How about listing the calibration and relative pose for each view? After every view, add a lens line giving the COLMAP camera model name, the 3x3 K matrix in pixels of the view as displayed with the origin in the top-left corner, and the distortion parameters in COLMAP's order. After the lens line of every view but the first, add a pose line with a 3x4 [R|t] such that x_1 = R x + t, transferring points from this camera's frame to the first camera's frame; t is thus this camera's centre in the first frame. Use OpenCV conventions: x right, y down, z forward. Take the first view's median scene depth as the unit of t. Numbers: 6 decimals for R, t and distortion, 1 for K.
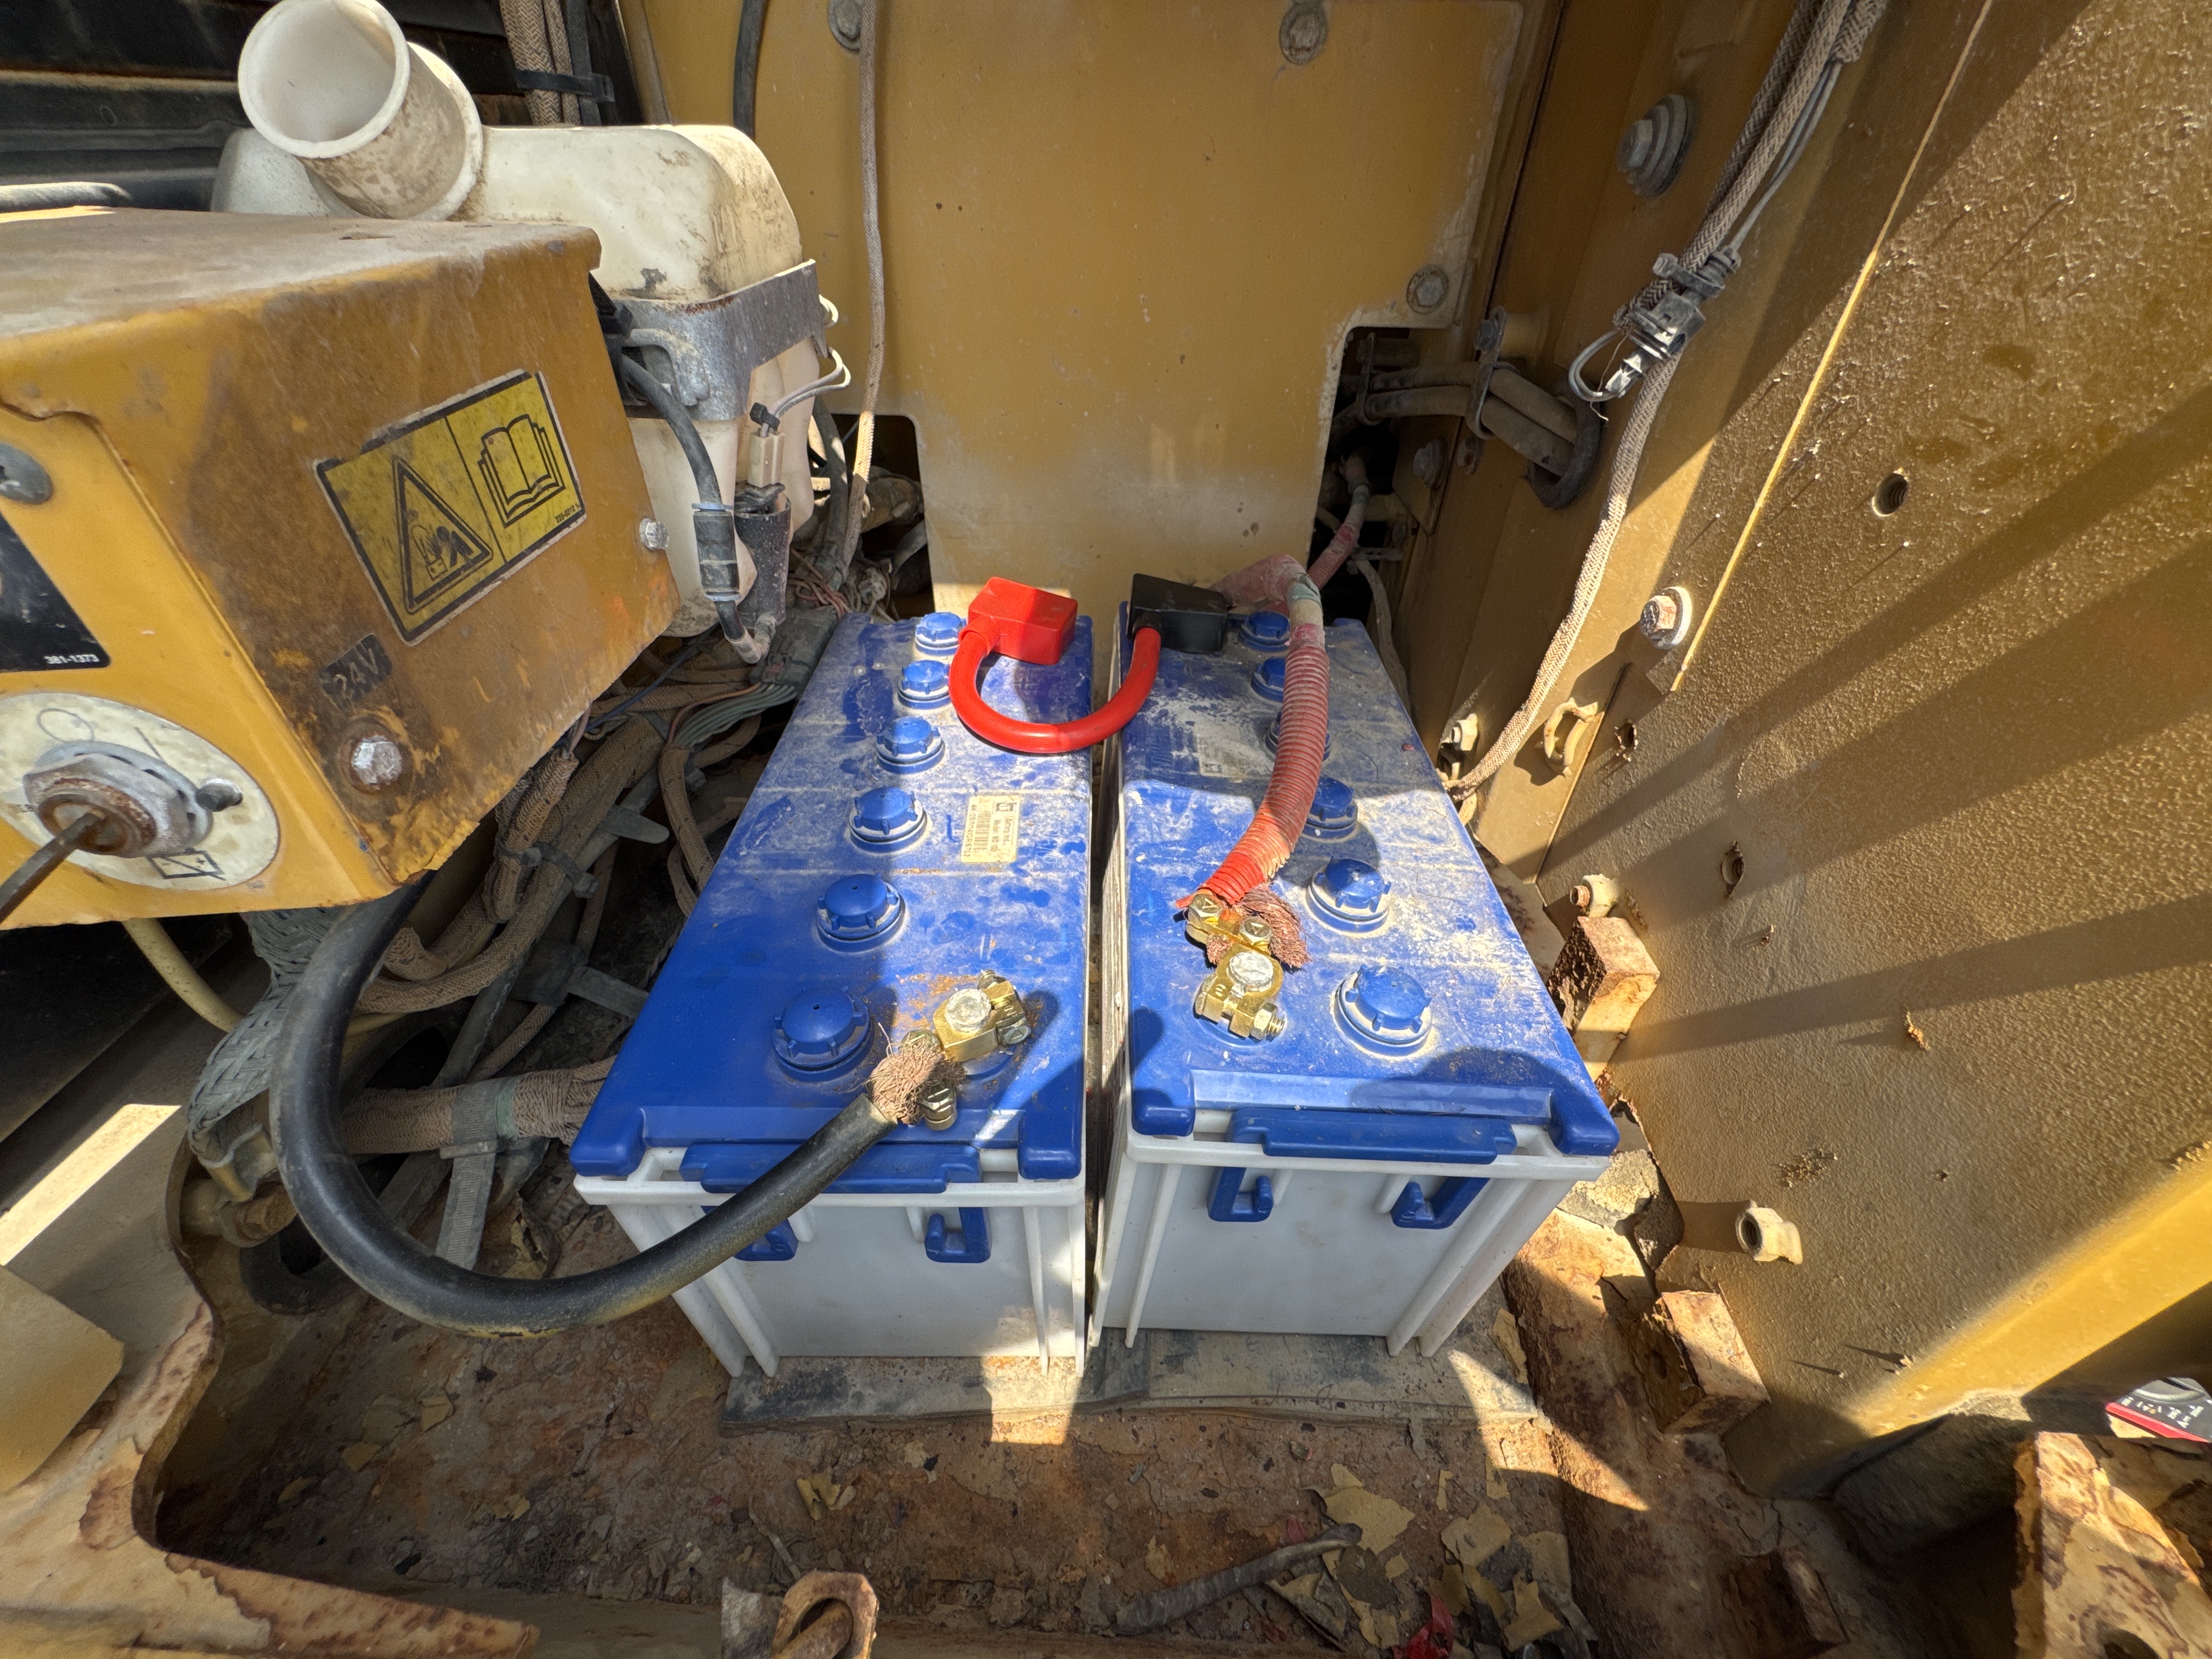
lens RADIAL K [[881.9, 0, 1106.0], [0, 881.9, 829.5], [0, 0, 1]] dist [-0.000484, -0.000265]
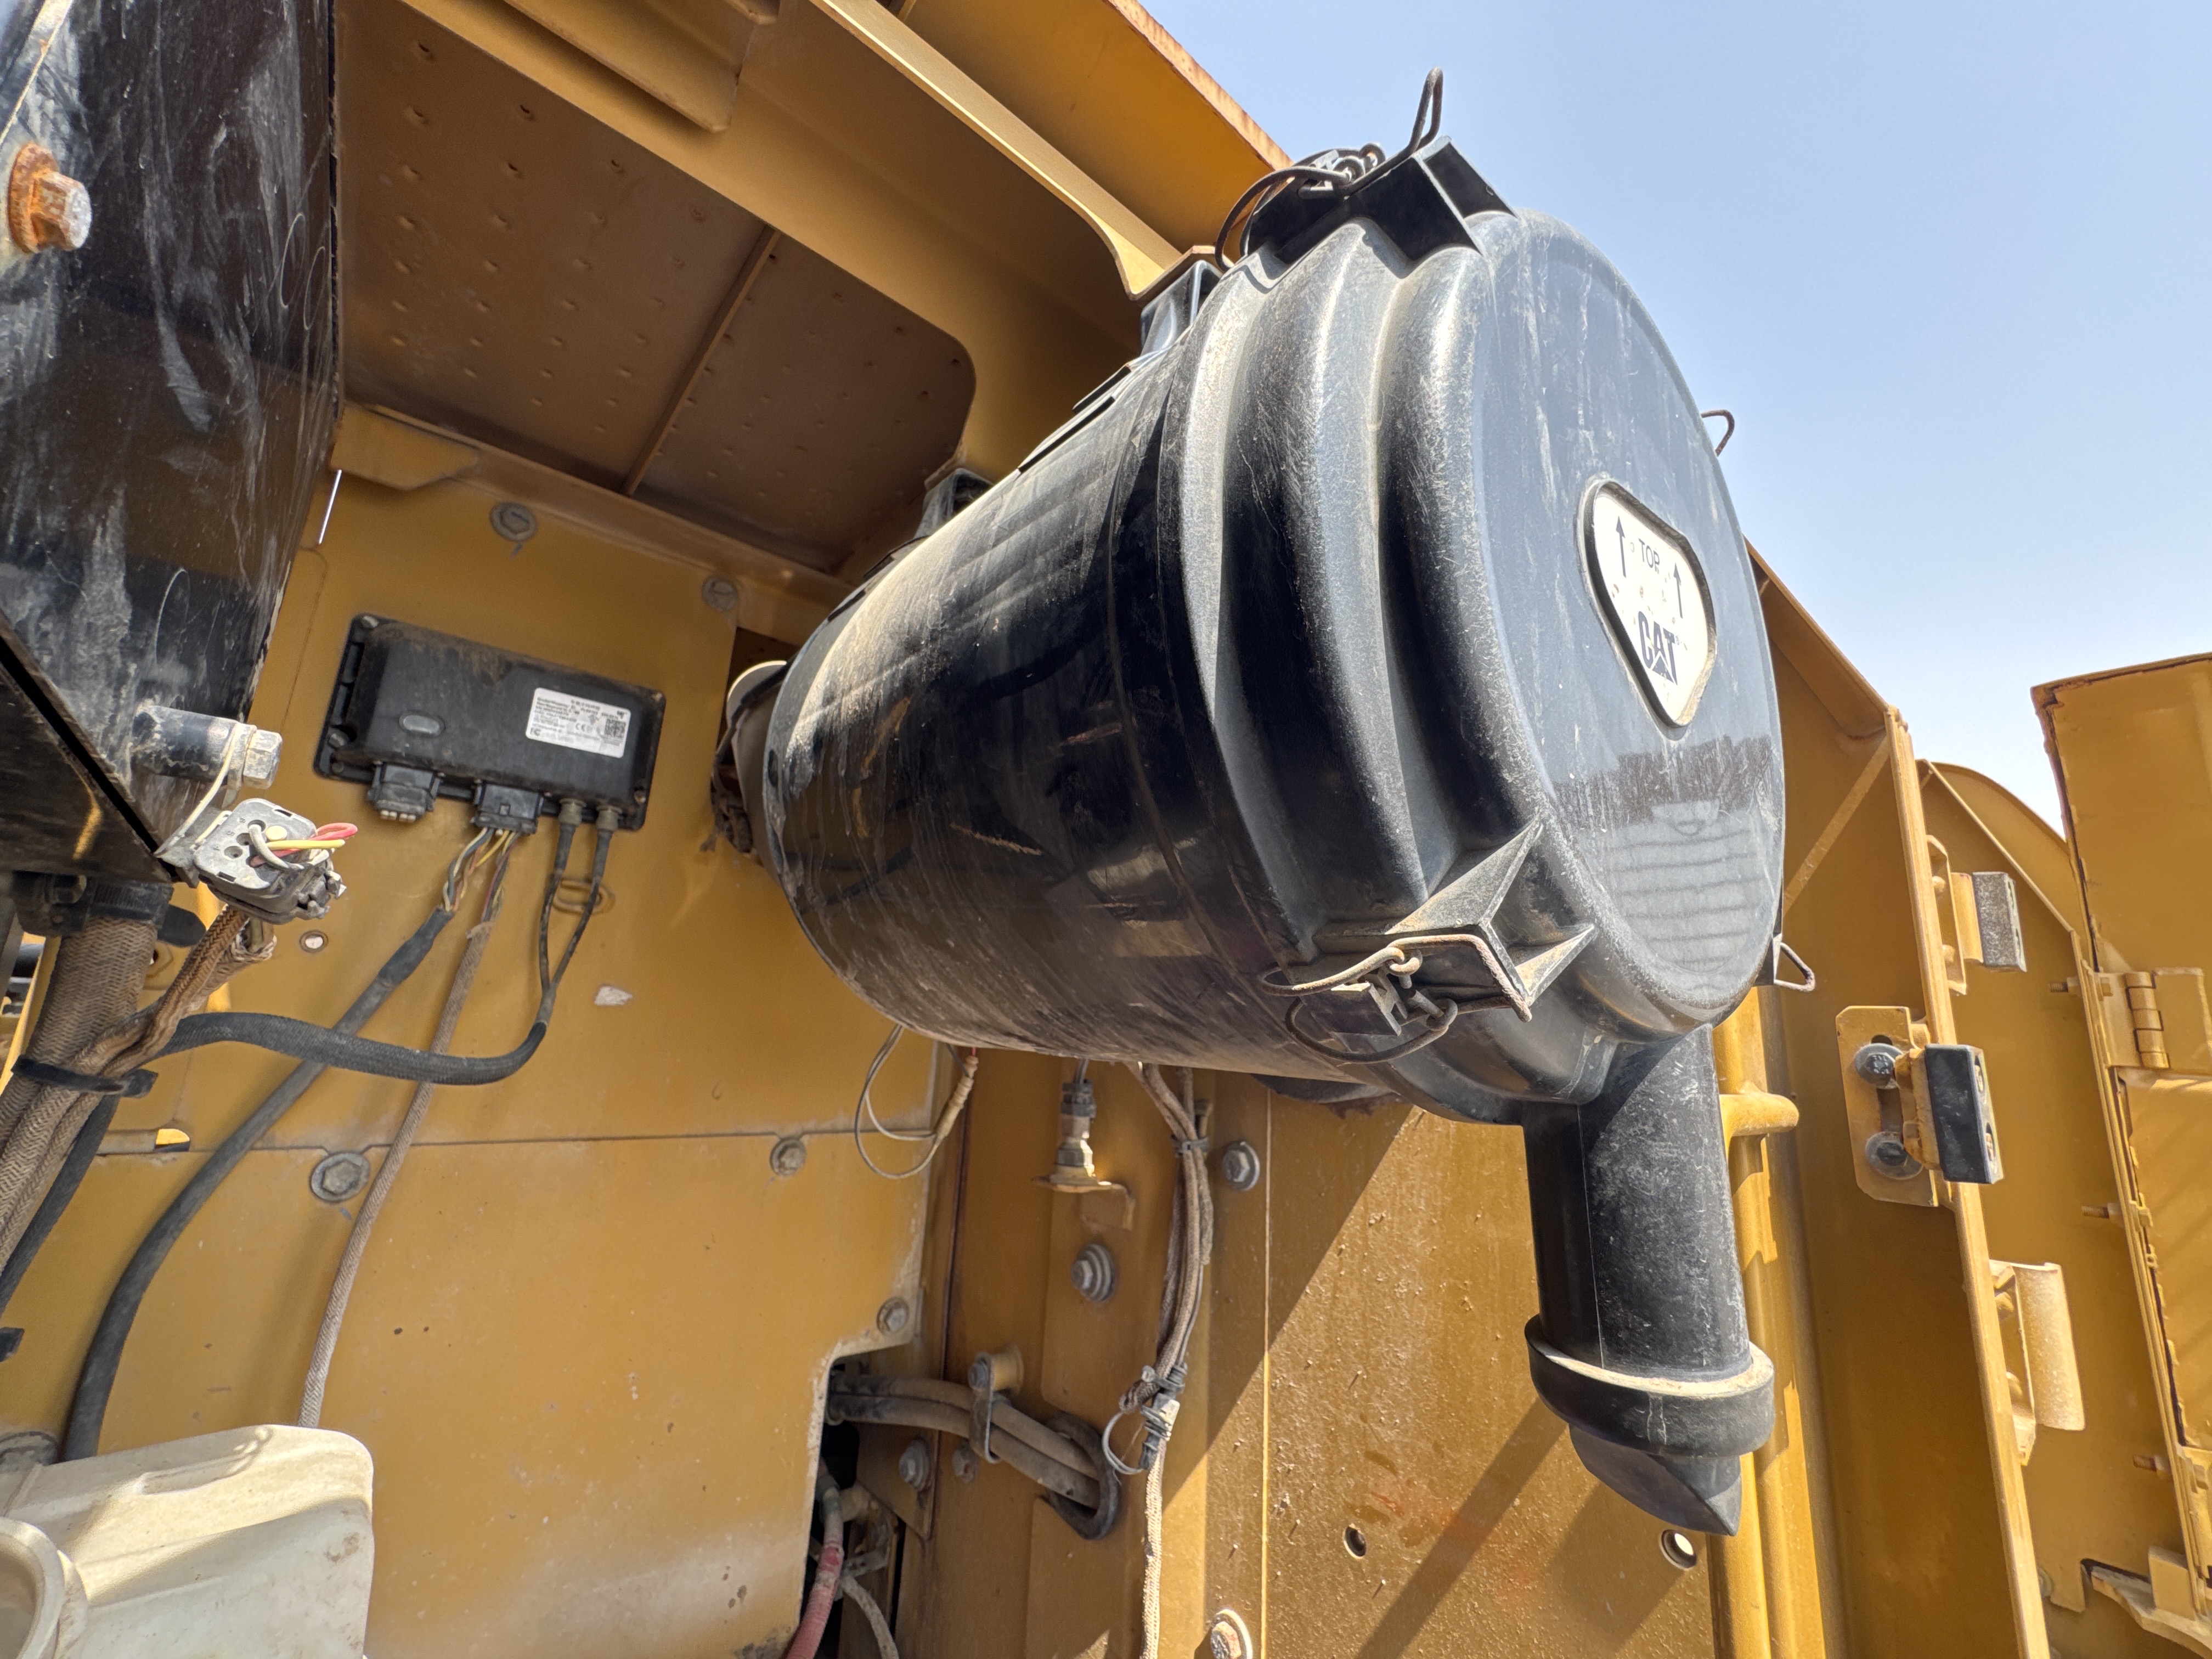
lens RADIAL K [[902.7, 0, 1106.0], [0, 902.7, 829.5], [0, 0, 1]] dist [-0.001006, -0.000560]
pose [[0.737391, 0.166975, 0.654503, -0.474796], [0.381202, 0.697041, -0.607305, -0.316199], [-0.557620, 0.697318, 0.450340, -0.242587]]
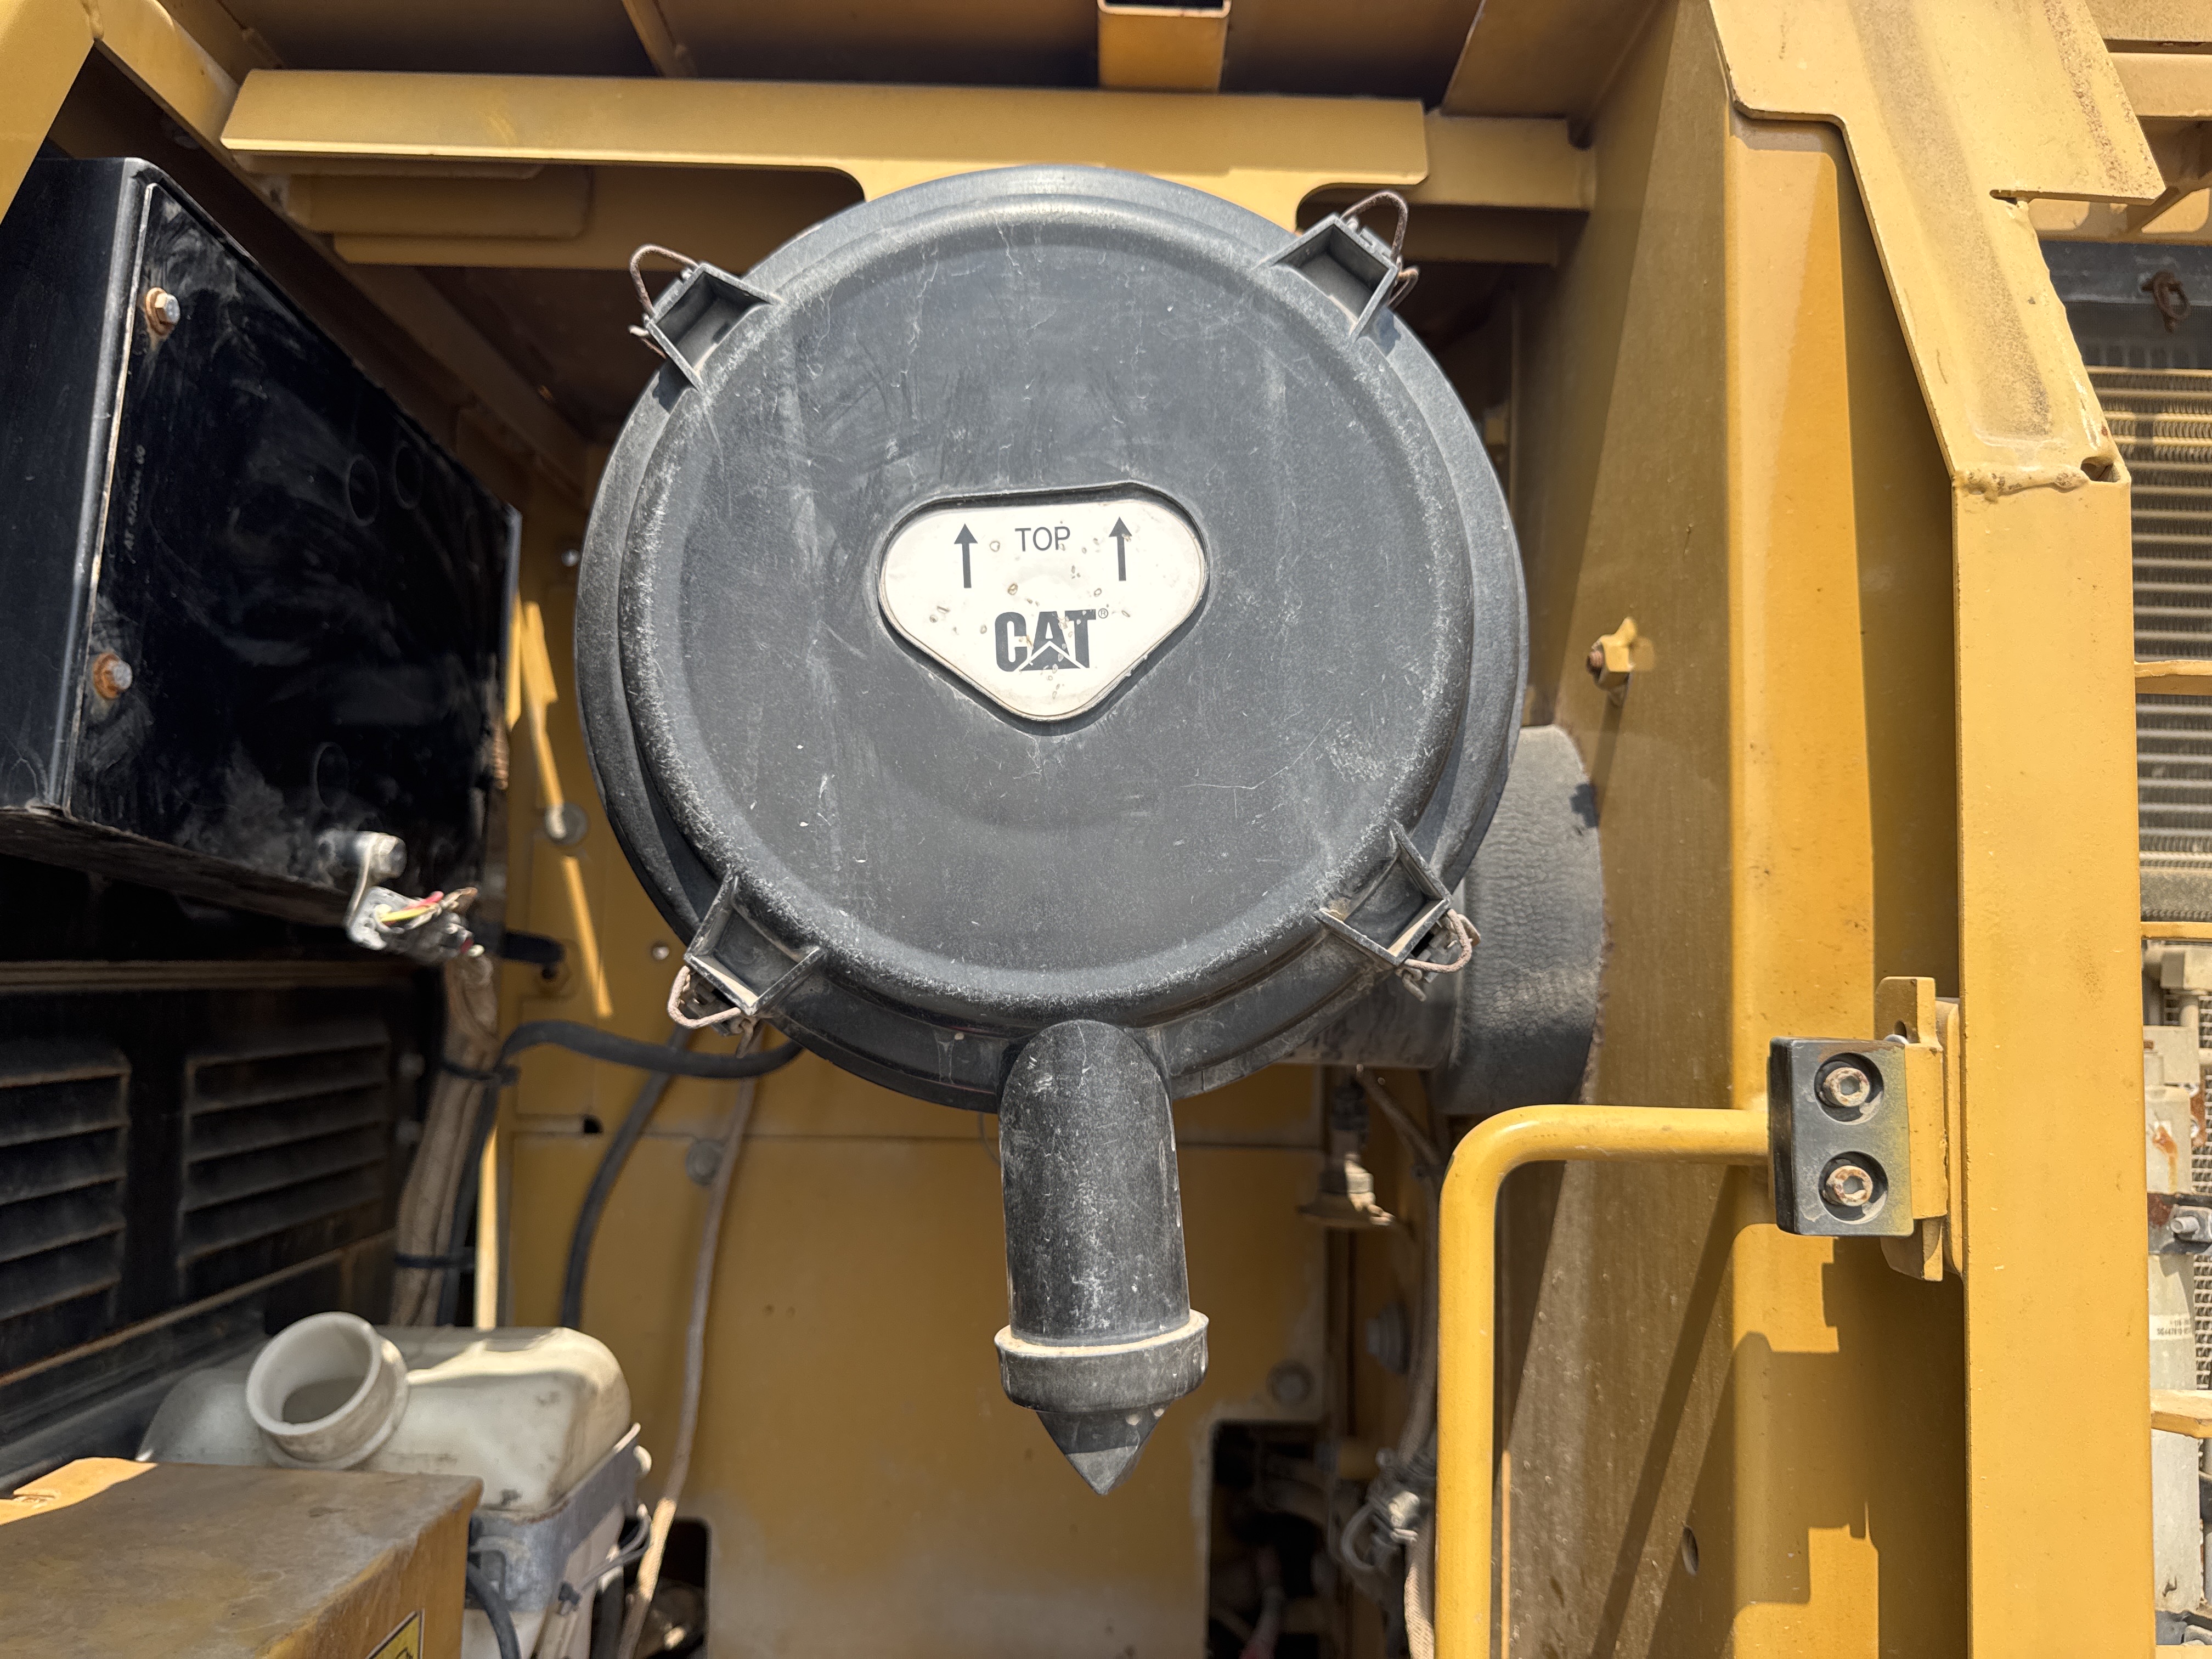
lens RADIAL K [[1629.0, 0, 1106.0], [0, 1629.0, 829.5], [0, 0, 1]] dist [0.006933, -0.006381]
pose [[0.999455, 0.006806, 0.032296, 0.159299], [0.016776, 0.737925, -0.674674, 0.156286], [-0.028424, 0.674848, 0.737409, -0.926351]]
